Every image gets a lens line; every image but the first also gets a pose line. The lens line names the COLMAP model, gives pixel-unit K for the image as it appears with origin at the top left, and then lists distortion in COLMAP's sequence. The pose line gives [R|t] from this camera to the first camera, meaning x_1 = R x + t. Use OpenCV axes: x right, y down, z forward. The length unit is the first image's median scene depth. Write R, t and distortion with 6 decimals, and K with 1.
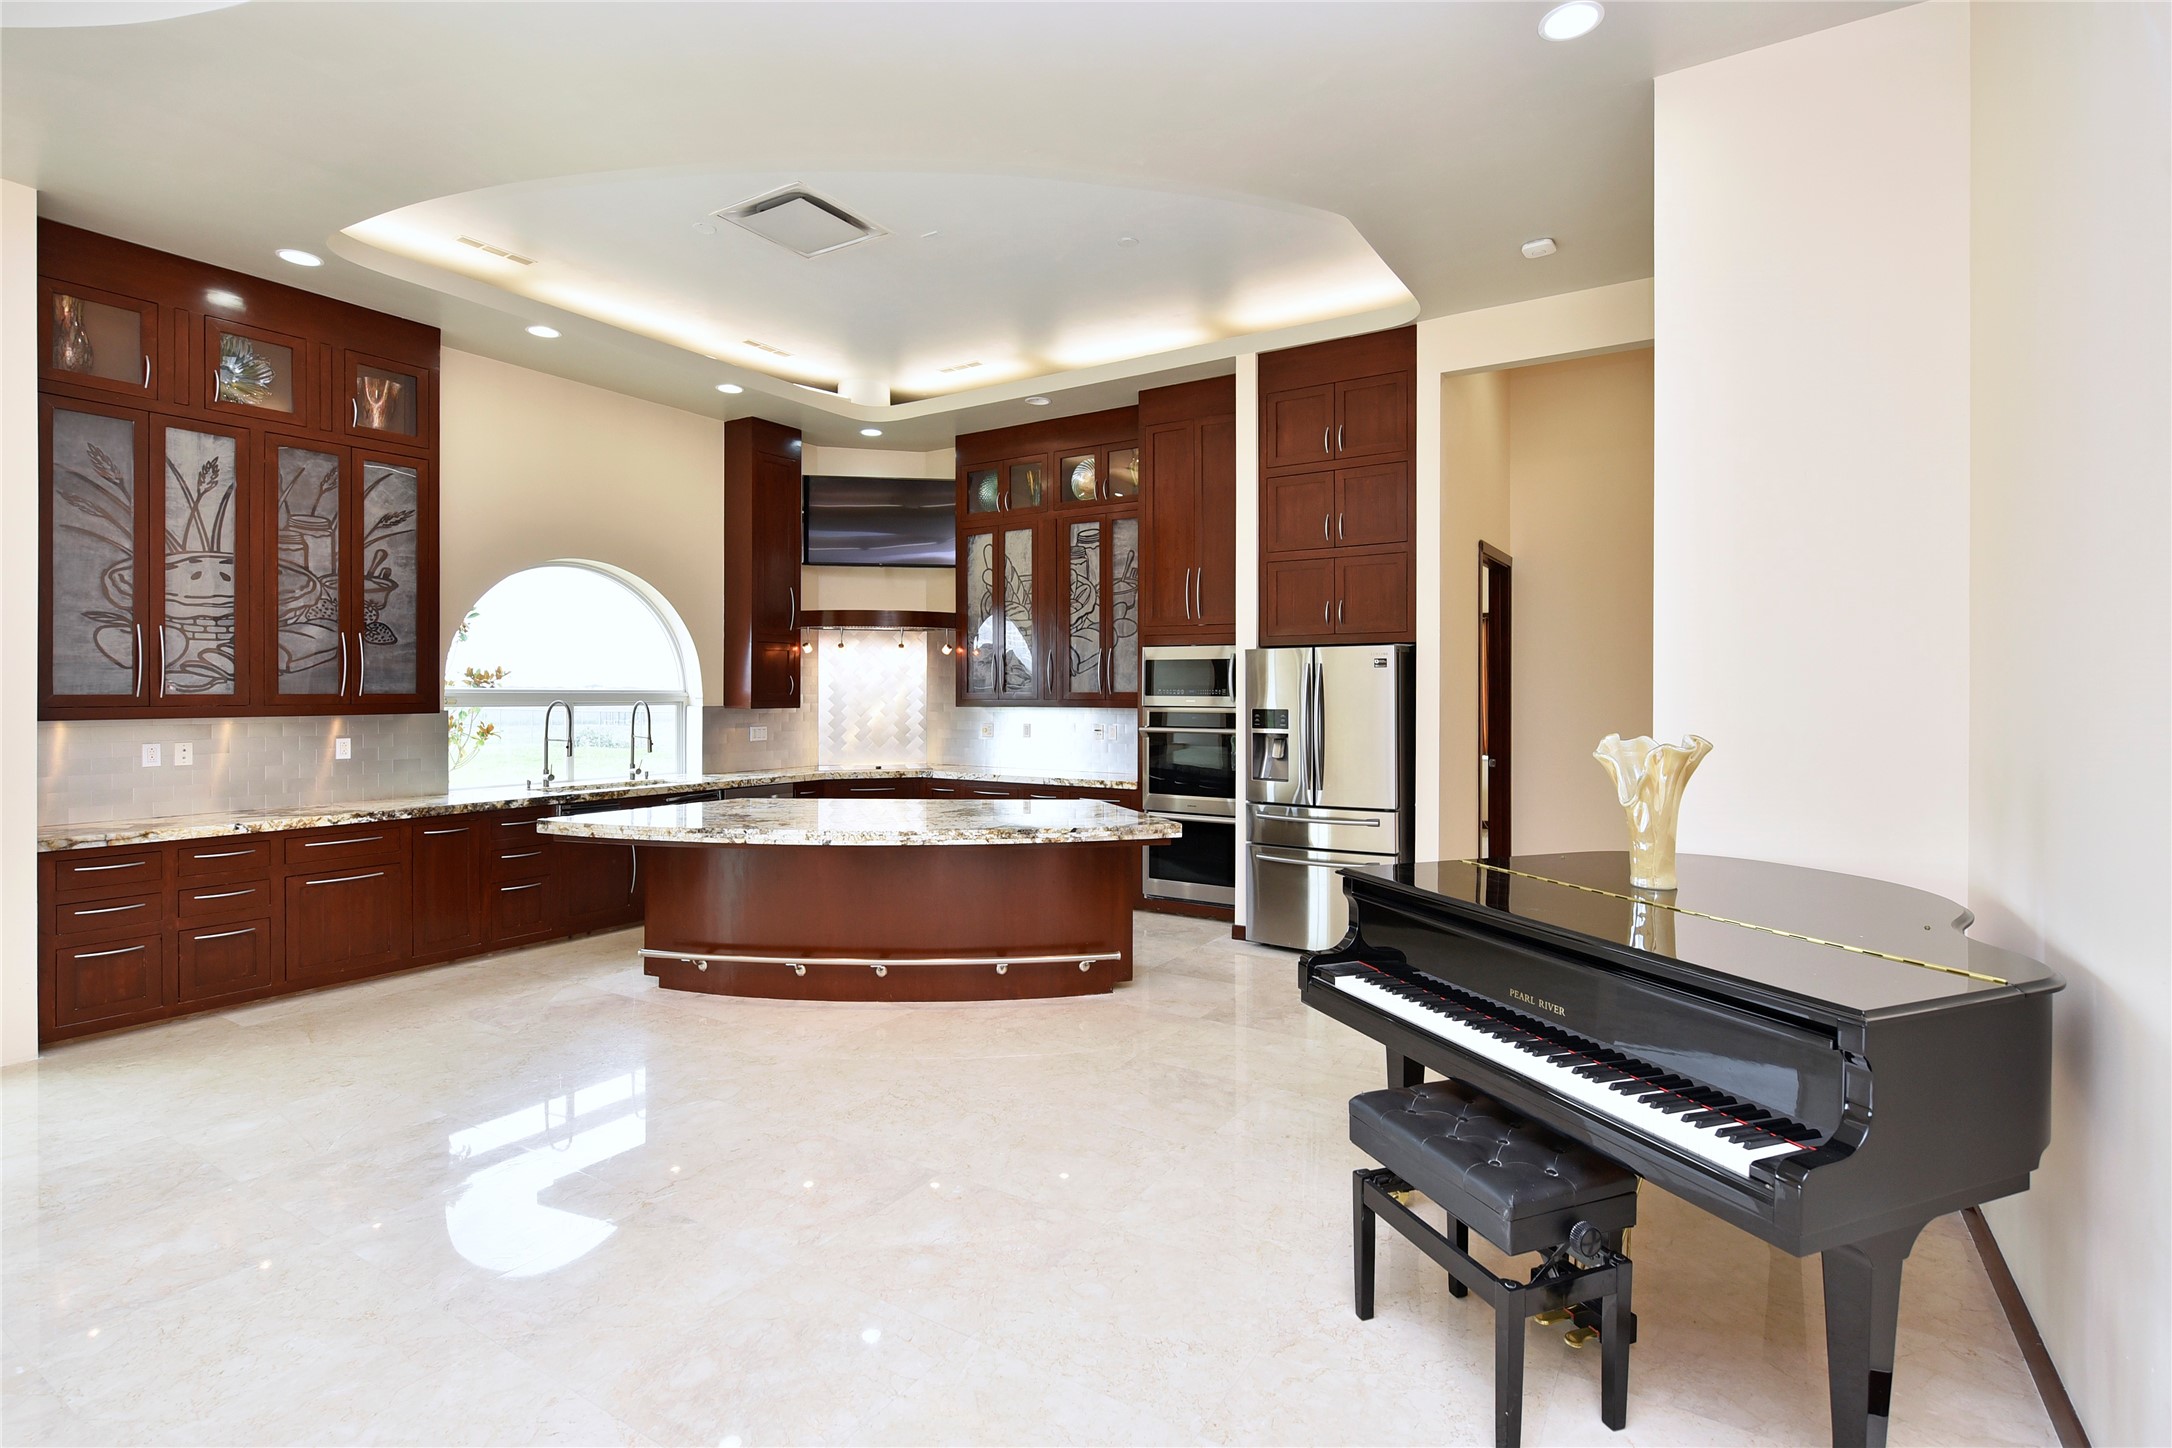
lens RADIAL K [[1015.7, 0, 1103.7], [0, 1015.7, 701.8], [0, 0, 1]] dist [-0.001836, -0.003375]
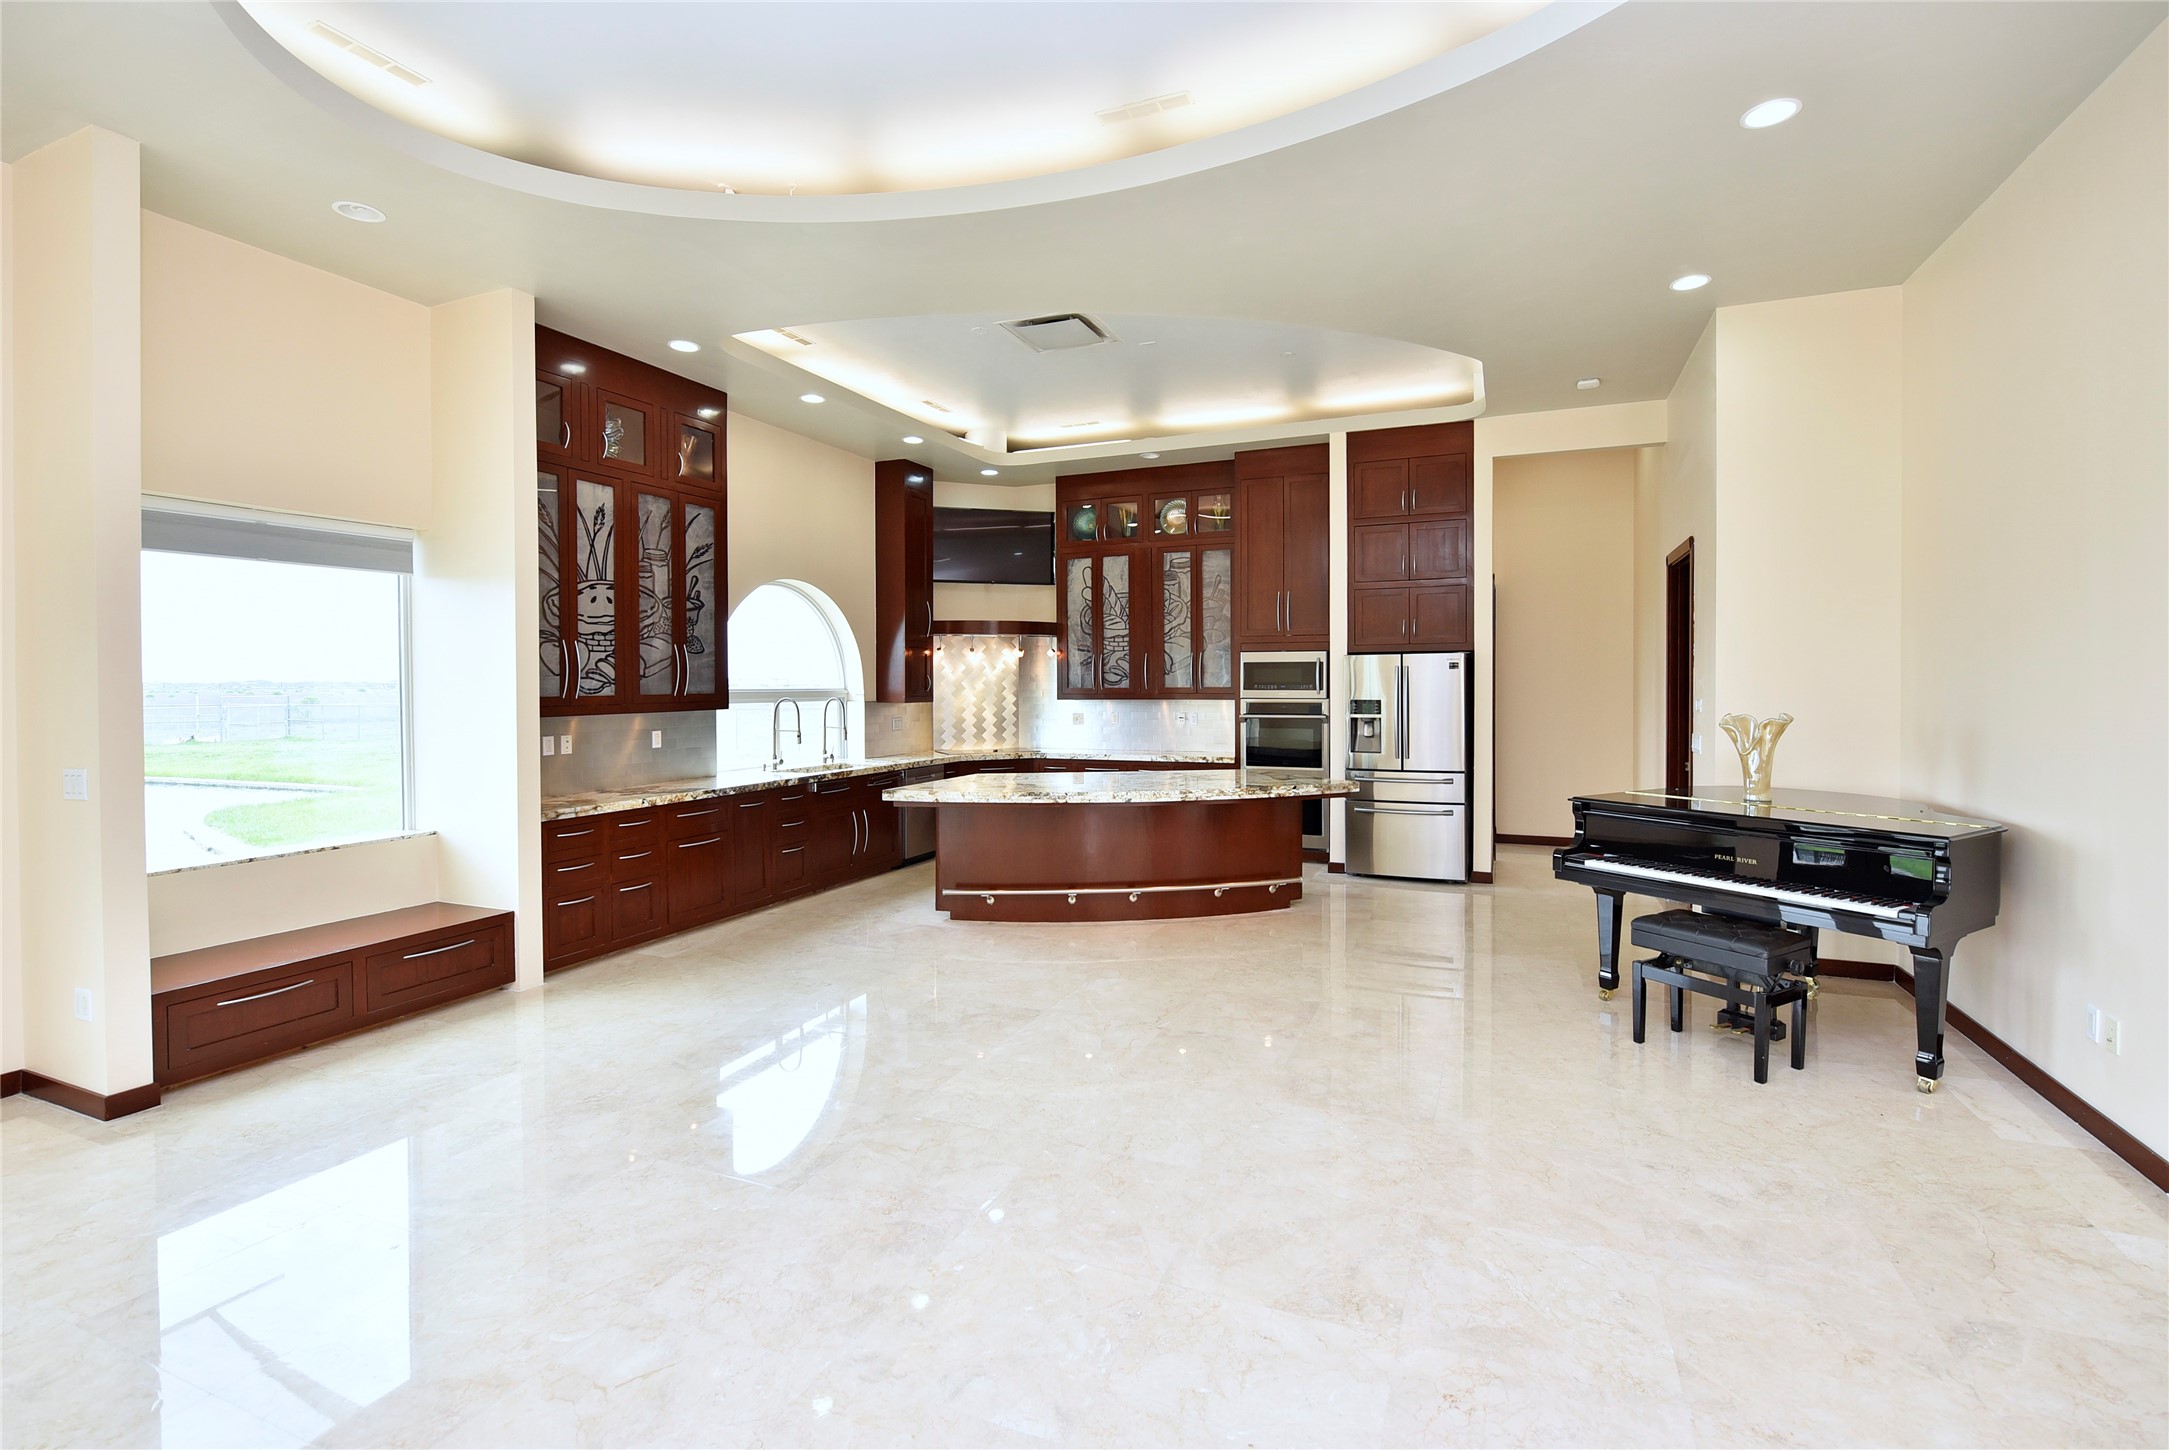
lens RADIAL K [[969.9, 0, 1096.5], [0, 969.9, 701.3], [0, 0, 1]] dist [-0.009893, -0.000521]
pose [[0.987678, -0.009259, 0.156227, -0.412947], [0.007750, 0.999917, 0.010268, -0.006913], [-0.156309, -0.008931, 0.987668, -0.227211]]
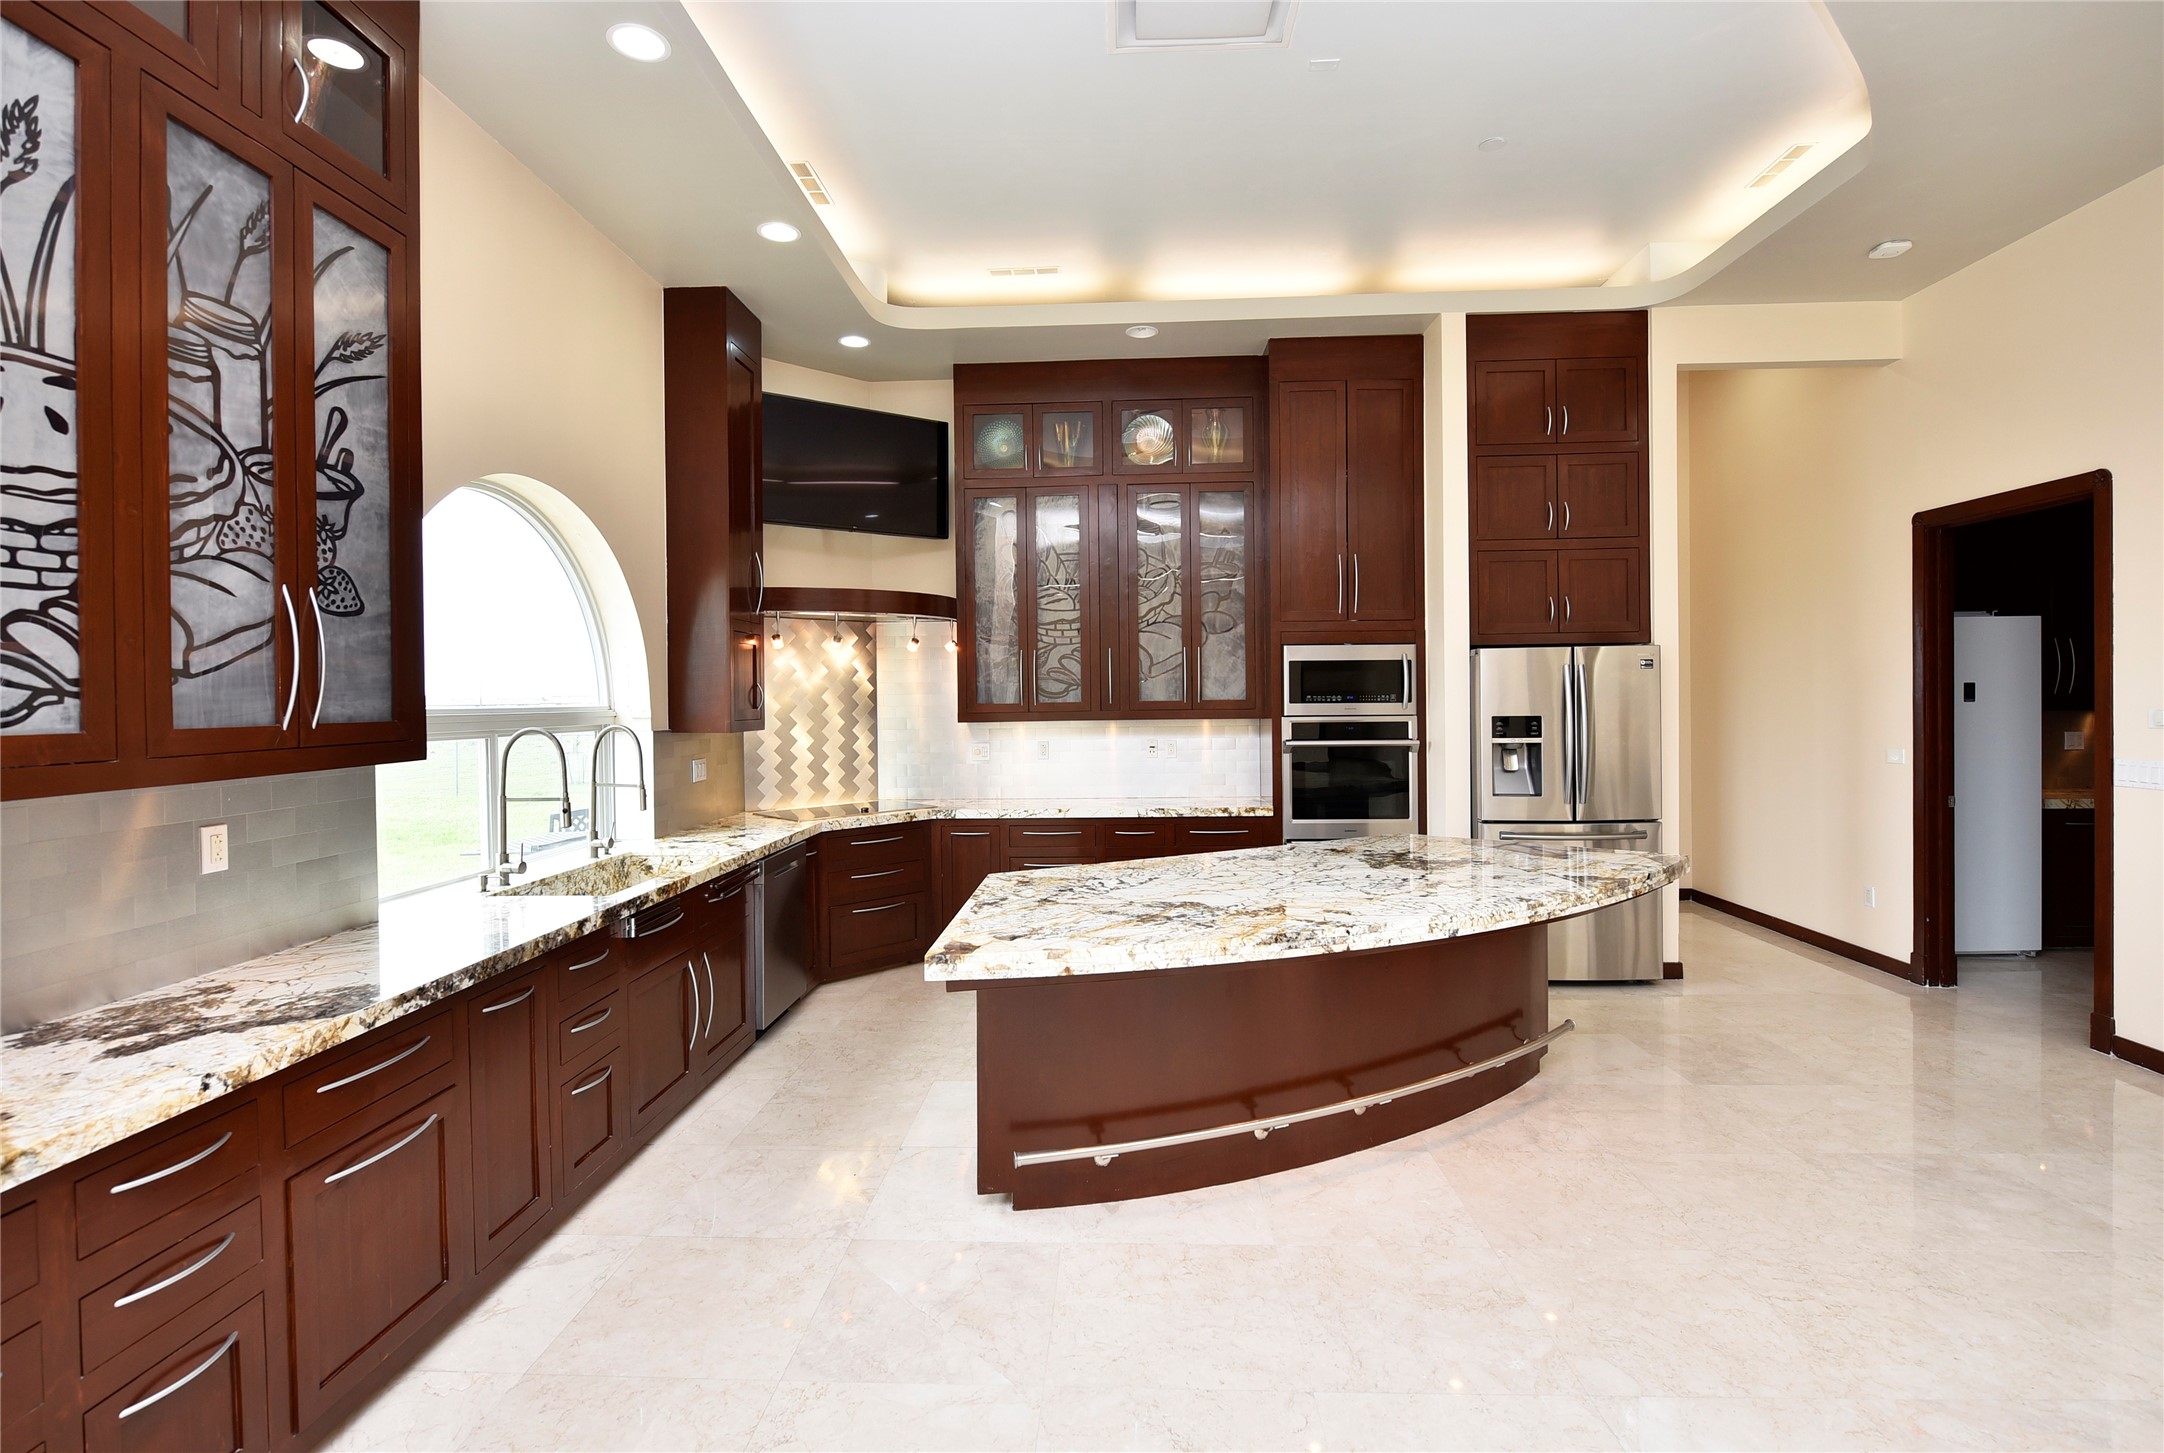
lens RADIAL K [[1011.9, 0, 1080.5], [0, 1011.9, 707.6], [0, 0, 1]] dist [-0.001836, -0.003375]
pose [[0.874854, -0.017019, 0.484087, -0.634343], [0.017612, 0.999839, 0.003323, -0.010302], [-0.484066, 0.005619, 0.875014, 0.433238]]
